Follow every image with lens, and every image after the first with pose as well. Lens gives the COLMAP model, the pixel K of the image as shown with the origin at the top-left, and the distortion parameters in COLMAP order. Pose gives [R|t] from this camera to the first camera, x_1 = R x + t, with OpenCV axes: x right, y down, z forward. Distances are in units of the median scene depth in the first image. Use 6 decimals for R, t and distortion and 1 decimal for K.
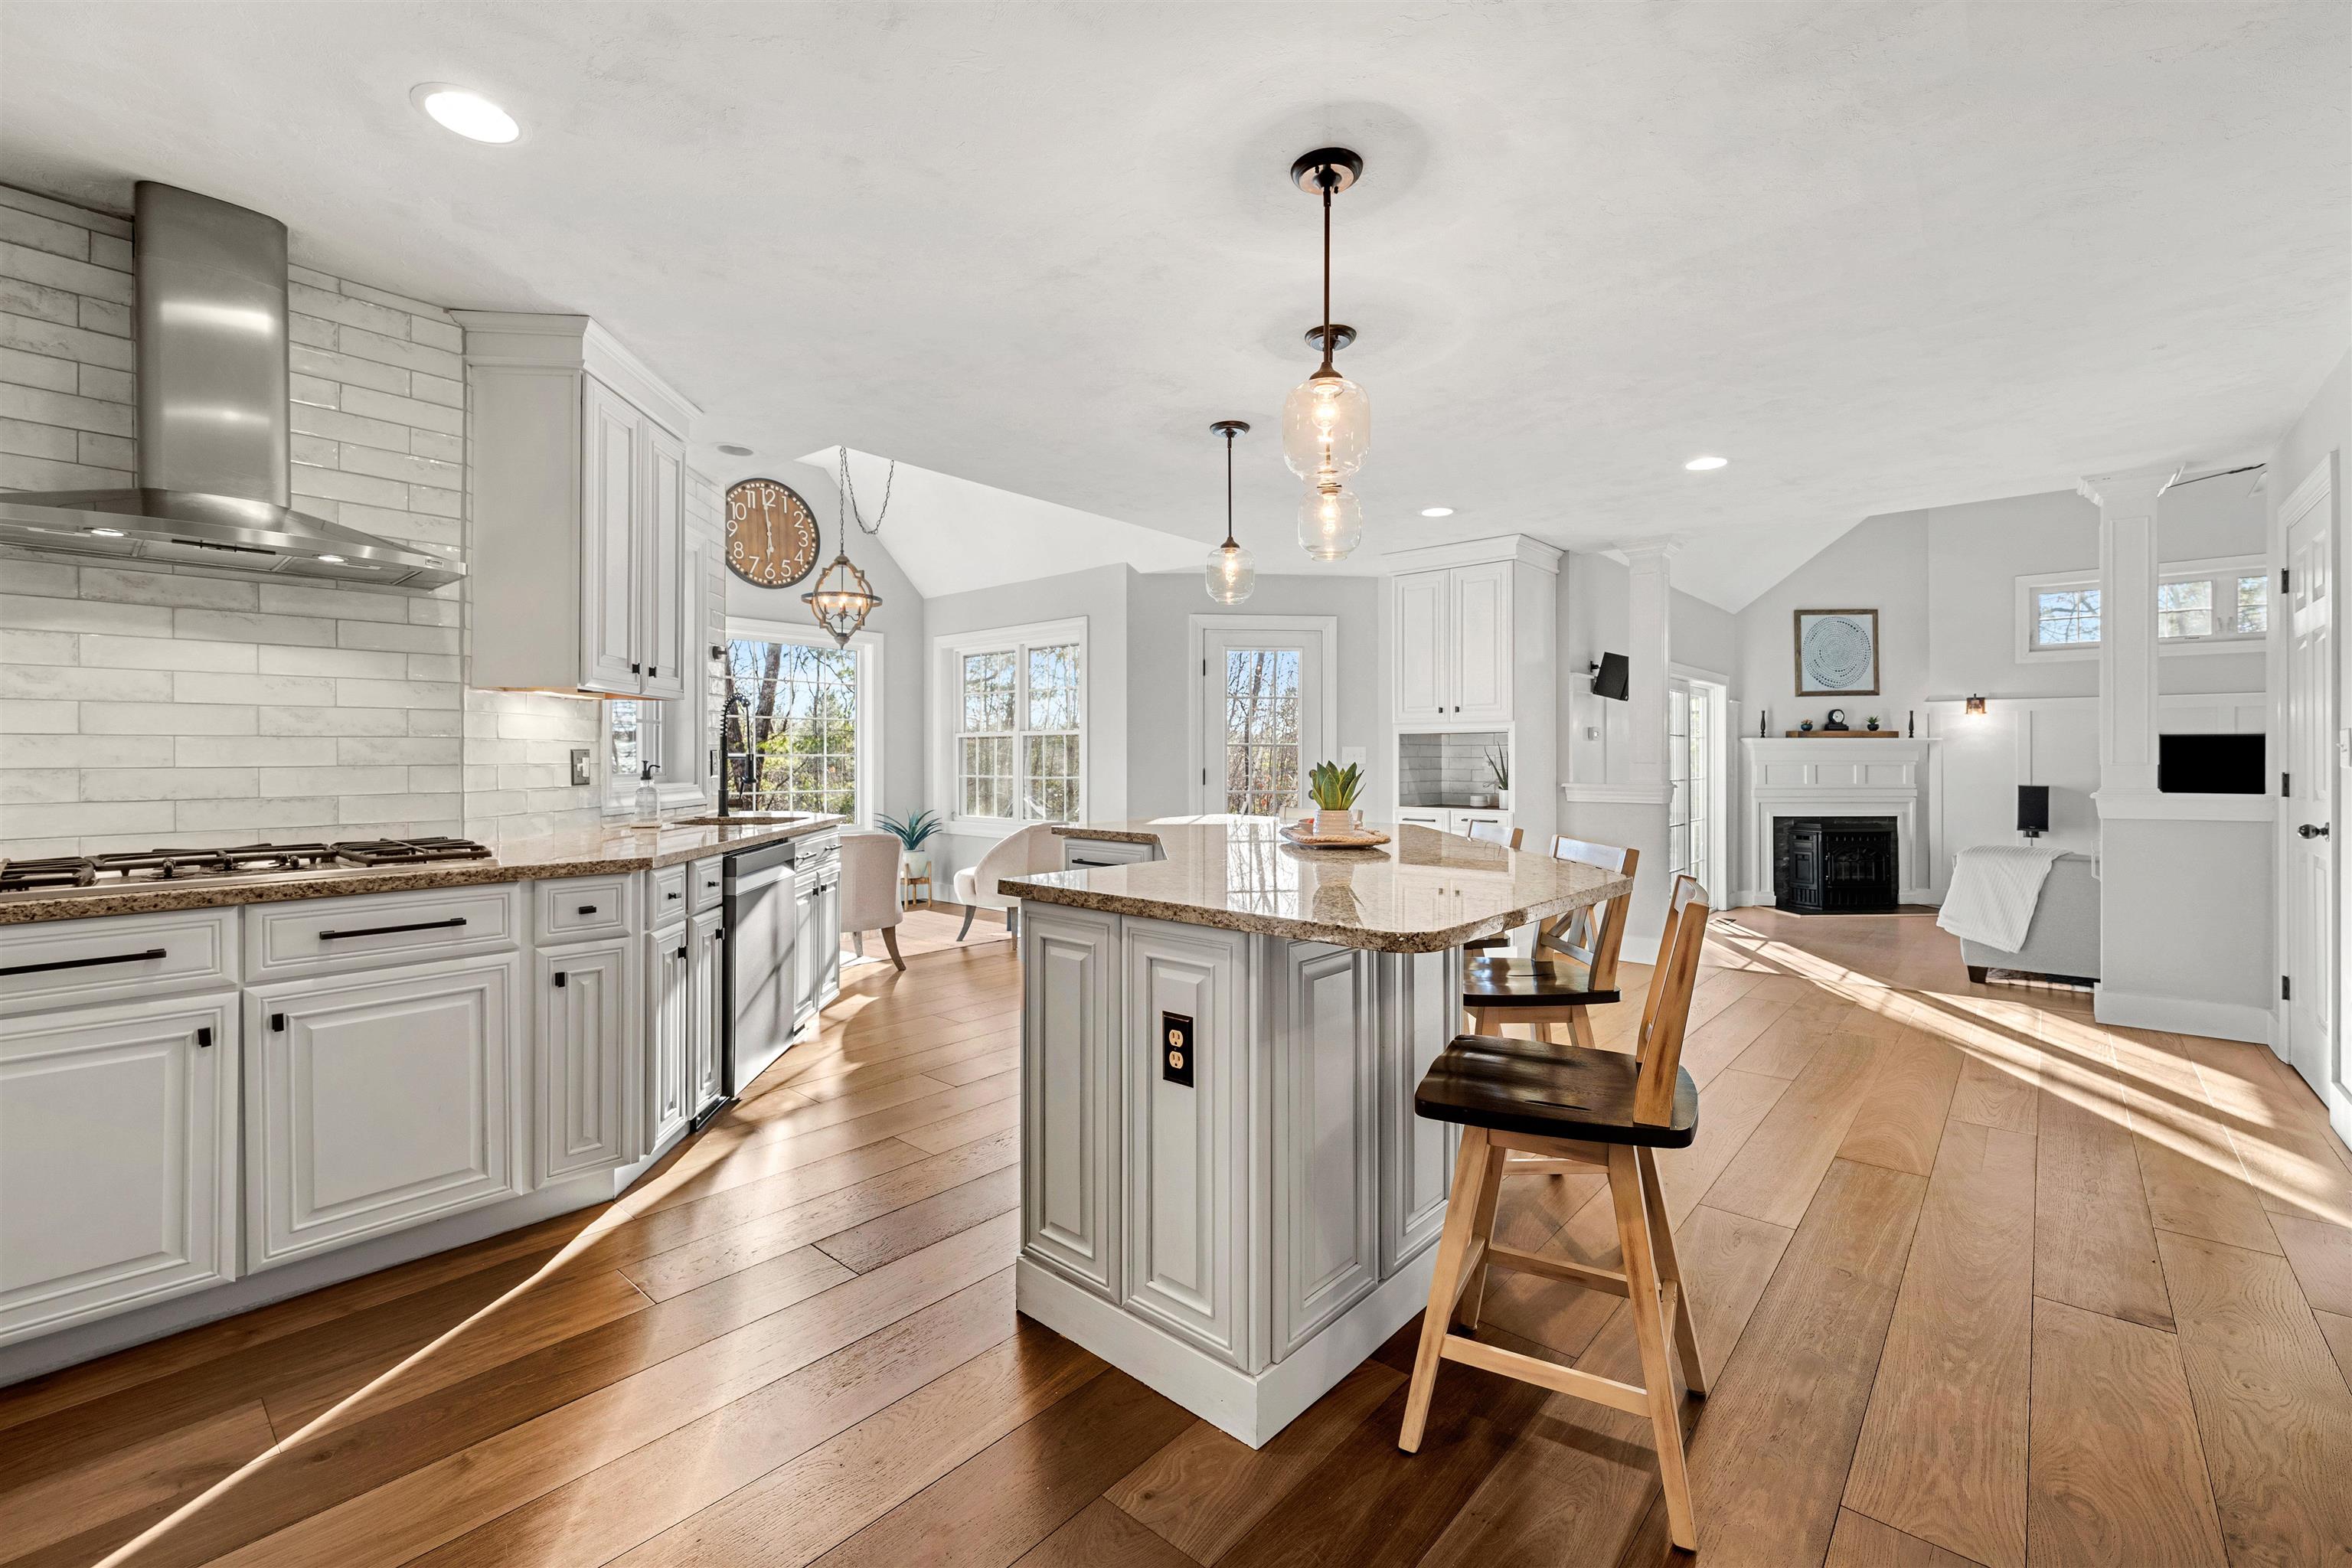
lens RADIAL K [[987.6, 0, 1169.6], [0, 987.6, 767.7], [0, 0, 1]] dist [-0.008036, 0.000262]
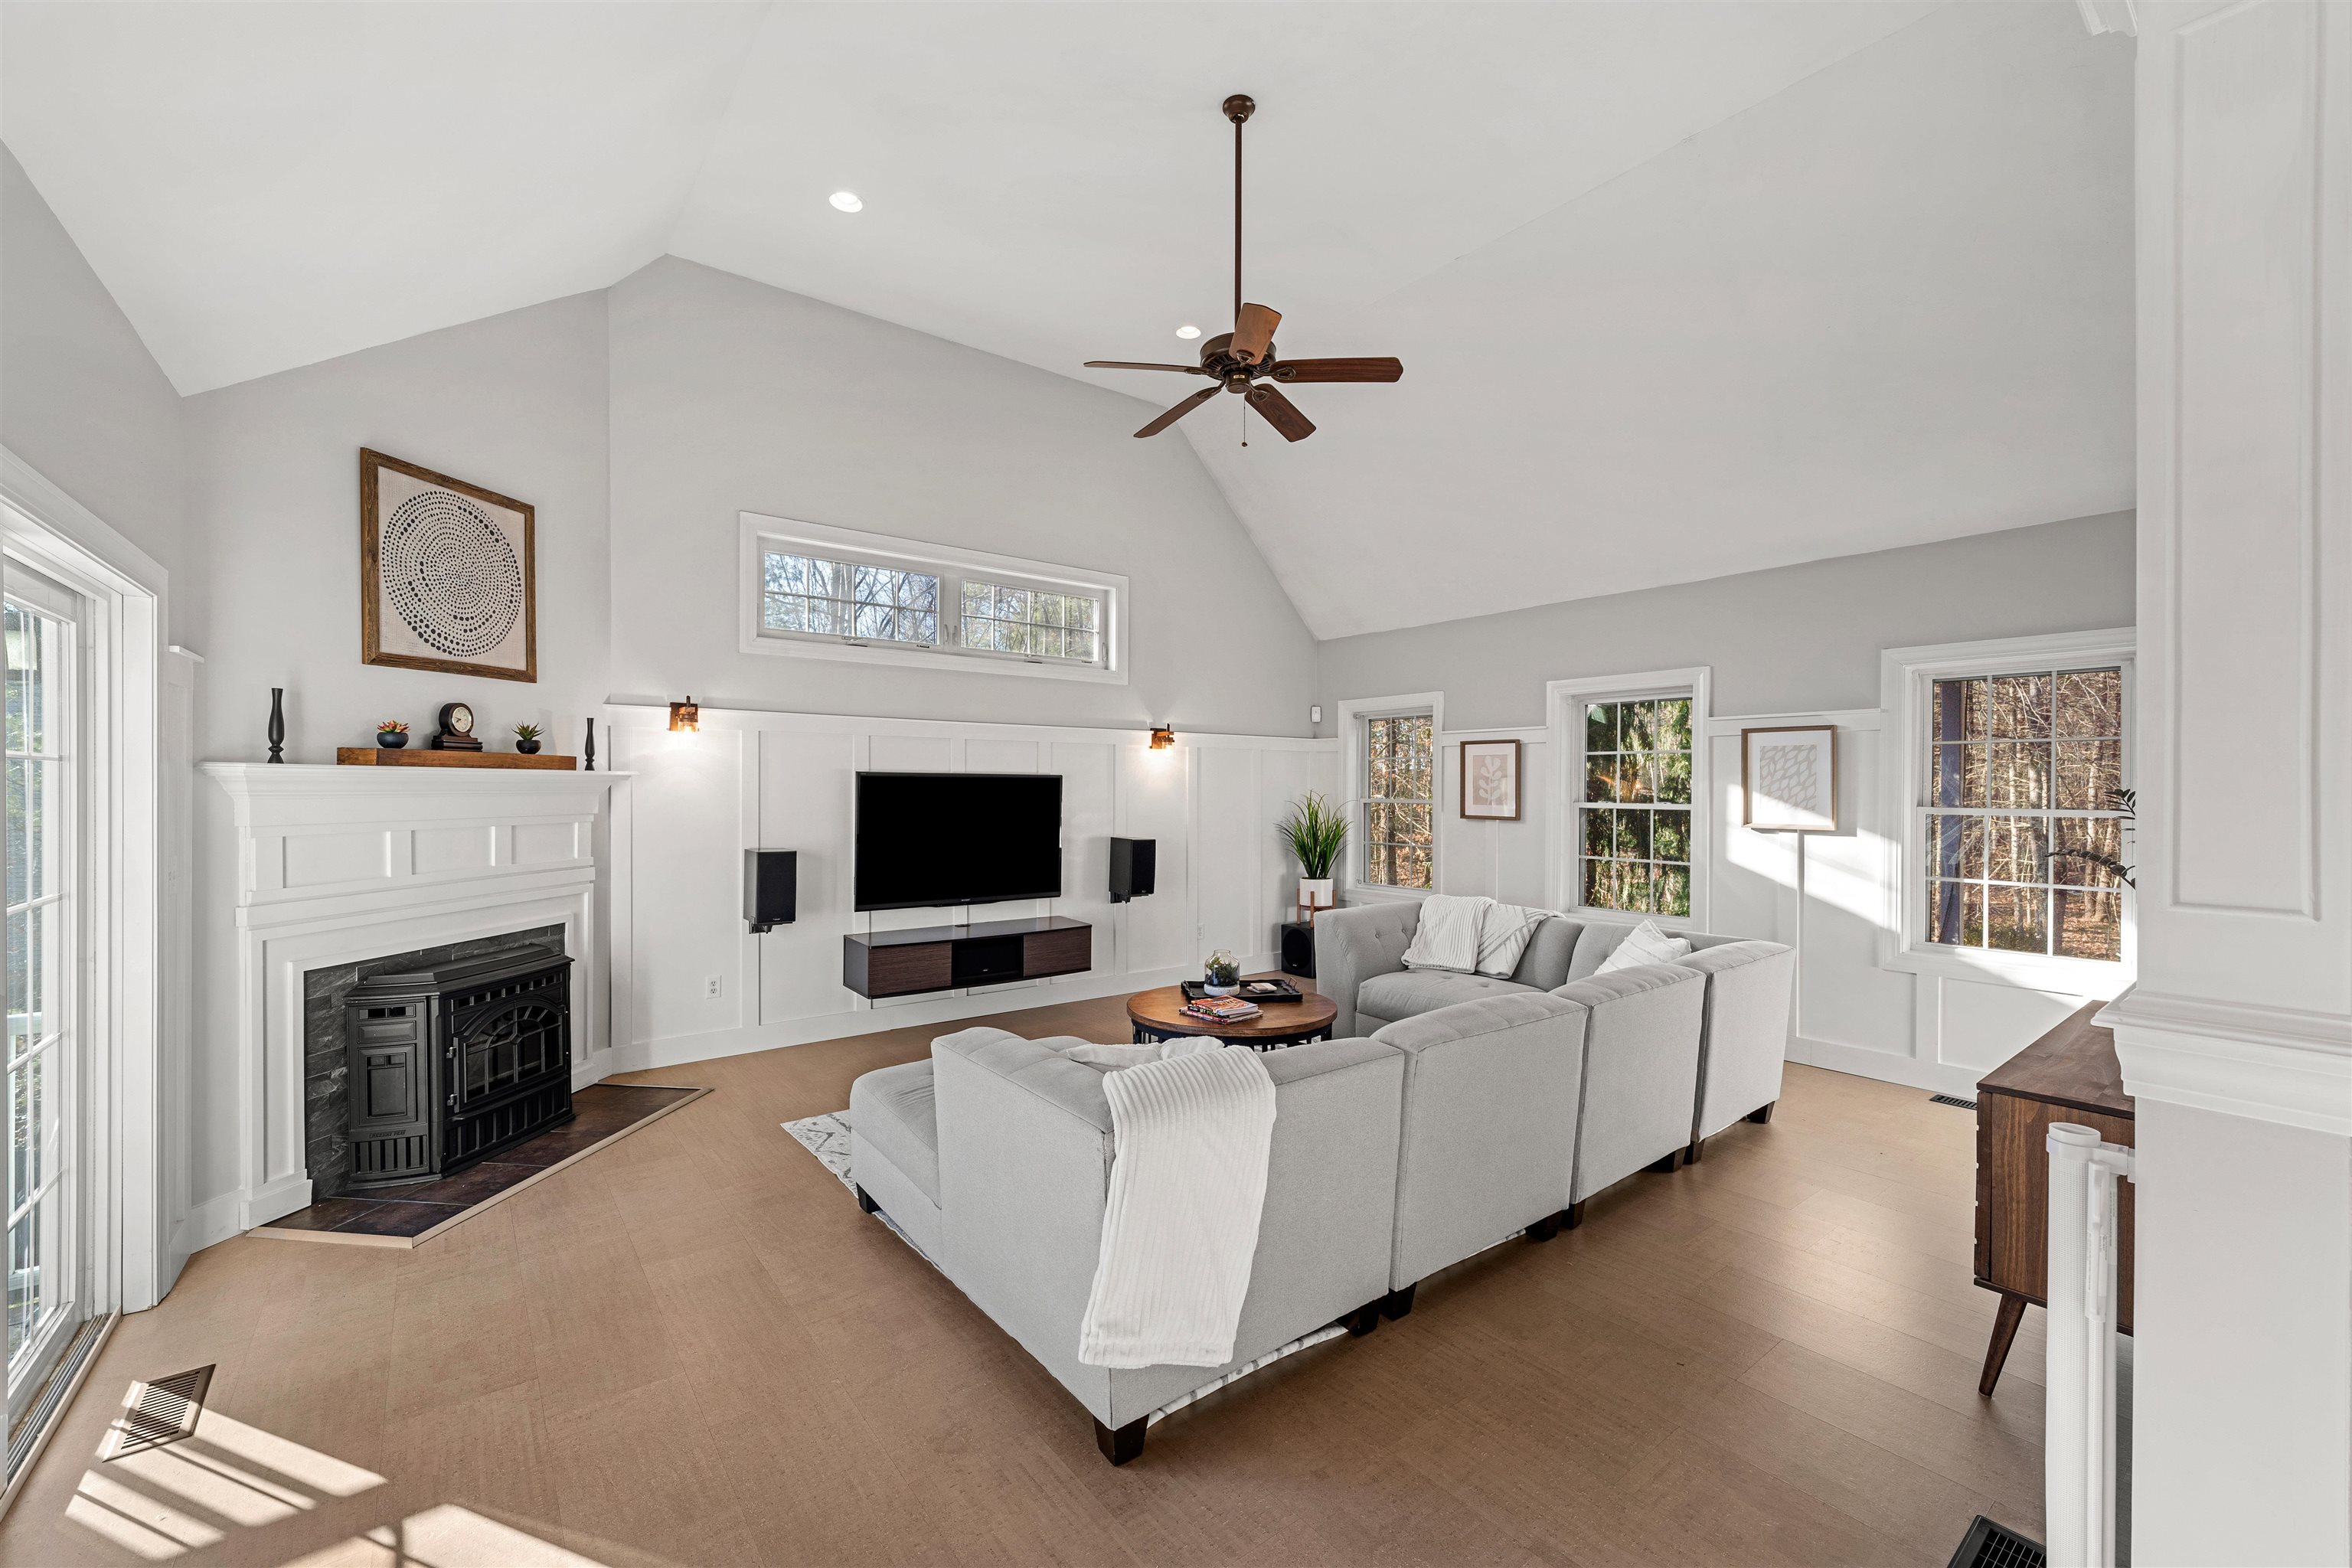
lens RADIAL K [[936.2, 0, 1168.3], [0, 936.2, 782.3], [0, 0, 1]] dist [-0.008596, 0.000564]
pose [[0.173371, 0.002946, 0.984852, 0.318720], [0.001294, 0.999994, -0.003220, -0.021786], [-0.984856, 0.001833, 0.173366, 0.610612]]
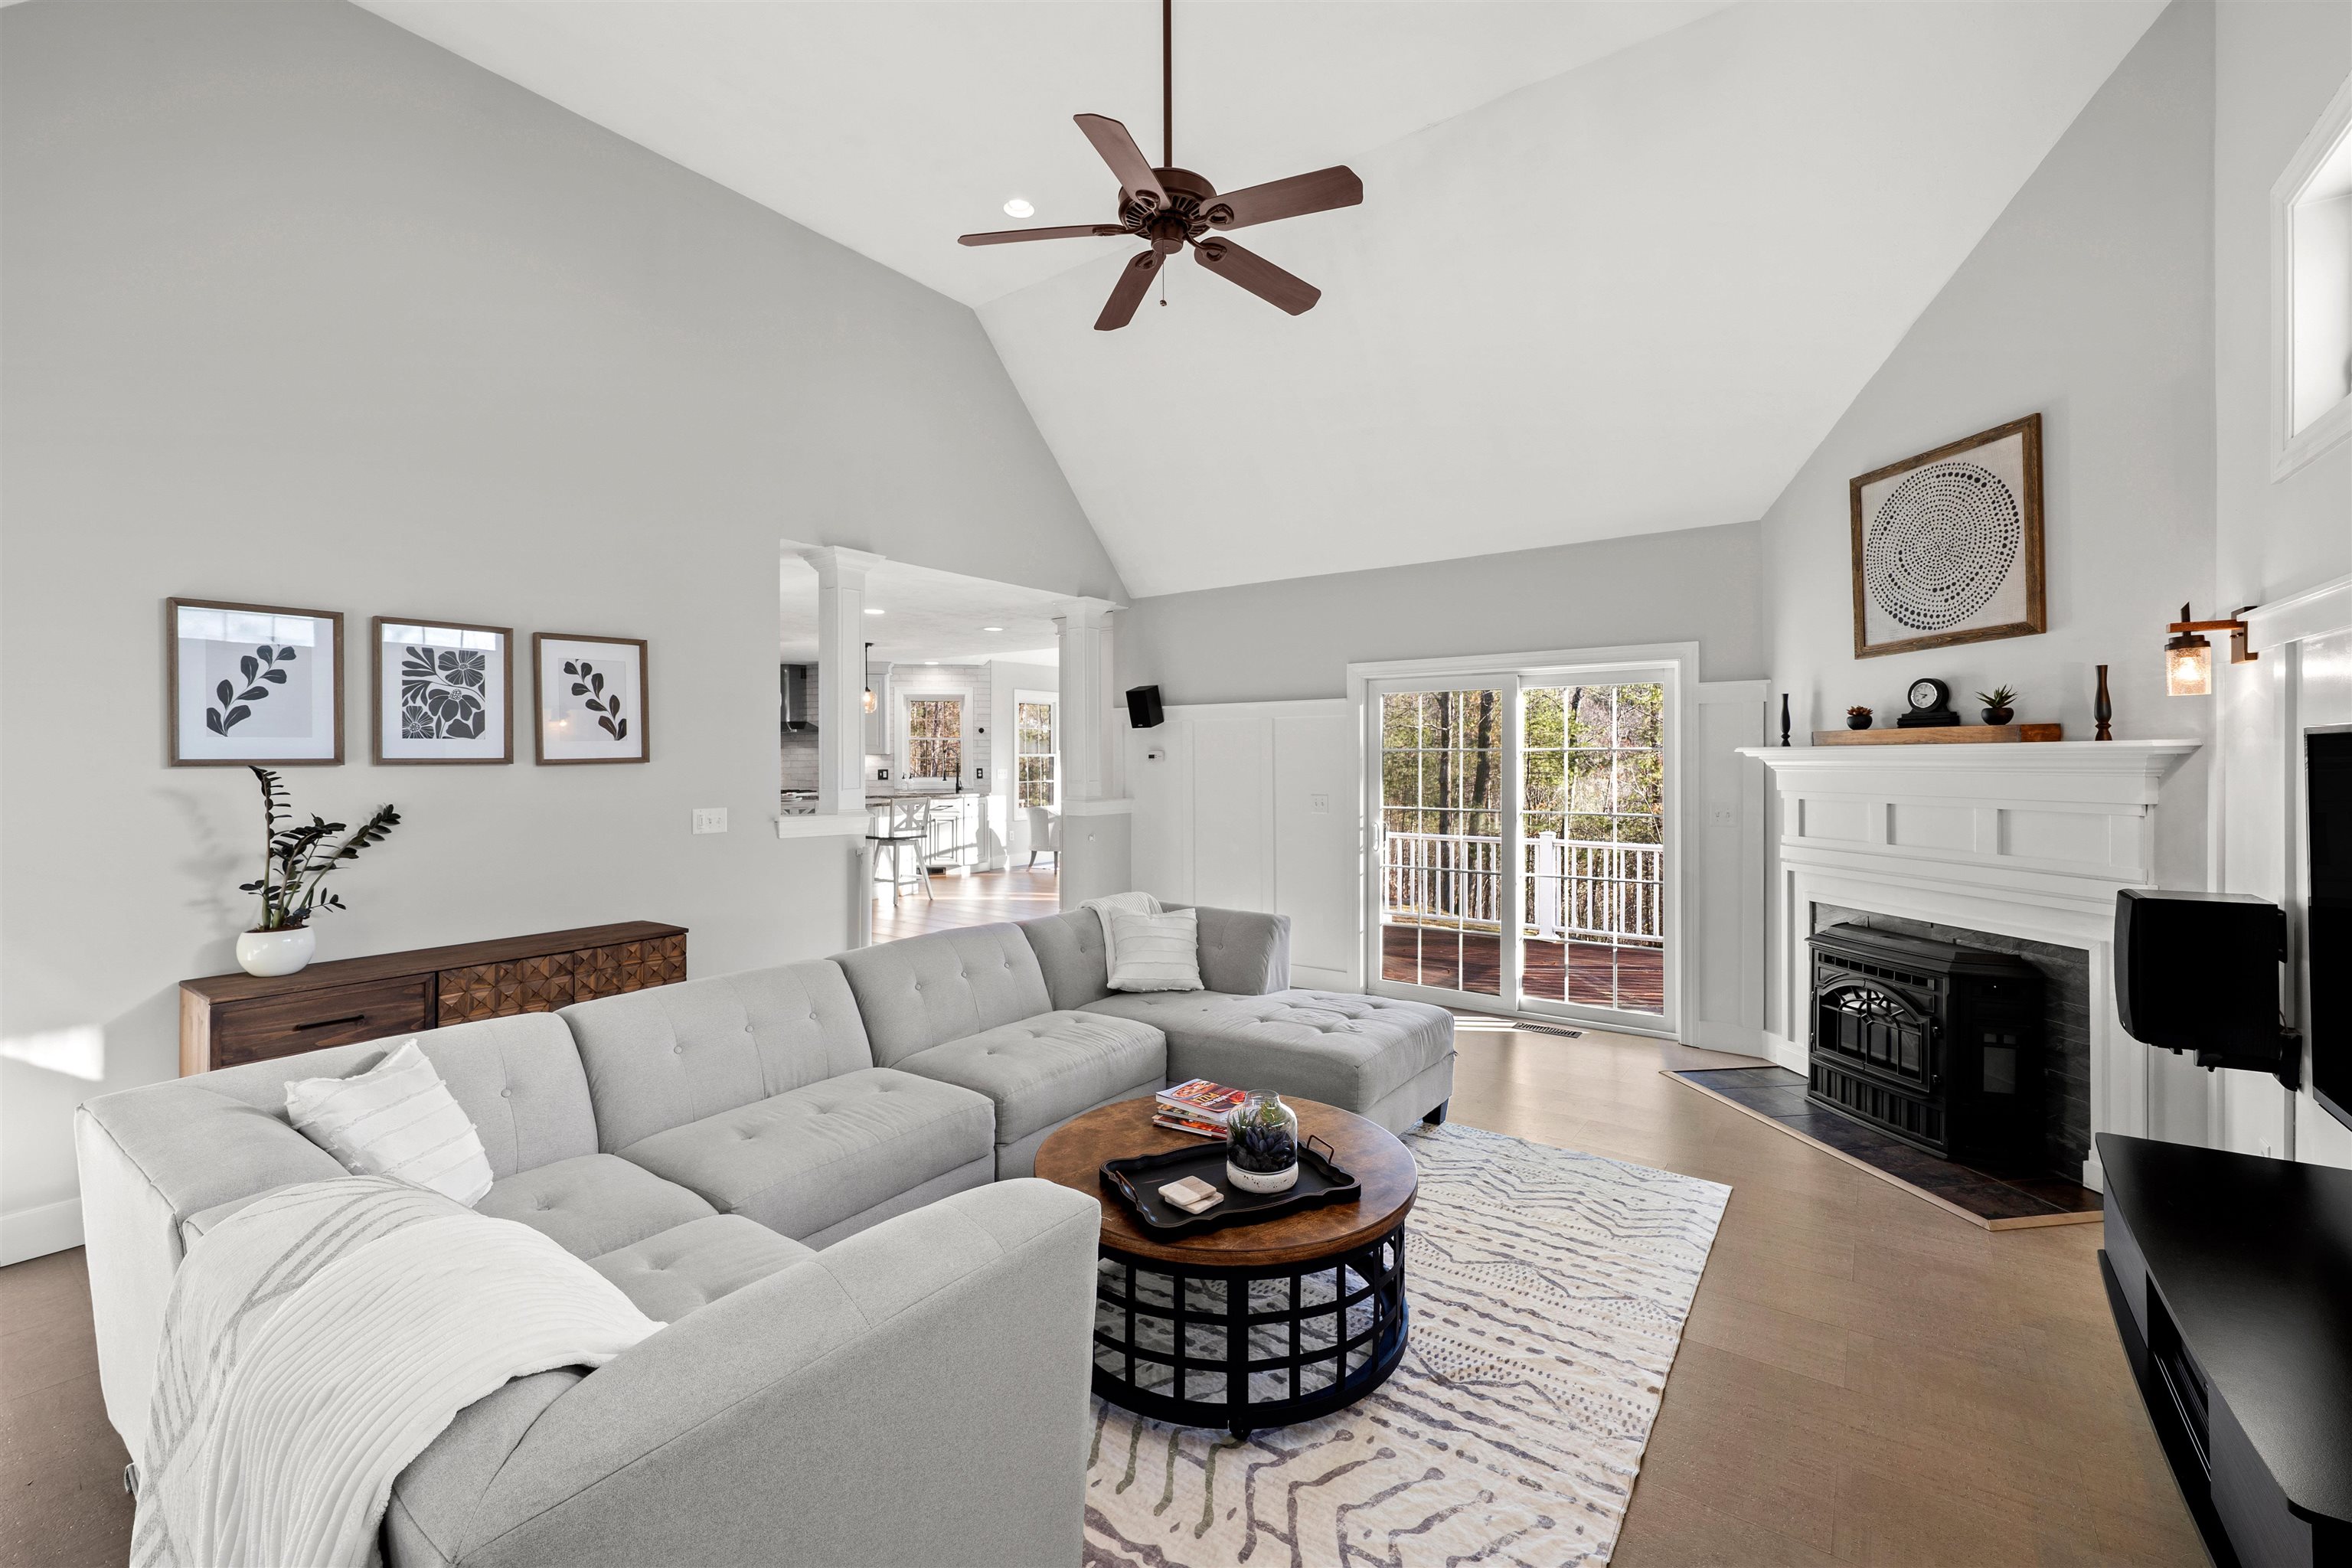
lens RADIAL K [[987.6, 0, 1171.5], [0, 987.6, 766.8], [0, 0, 1]] dist [-0.008036, 0.000262]
pose [[0.112808, 0.002477, -0.993614, 1.076294], [-0.005078, 0.999985, 0.001917, -0.019287], [0.993604, 0.004829, 0.112819, 0.617158]]
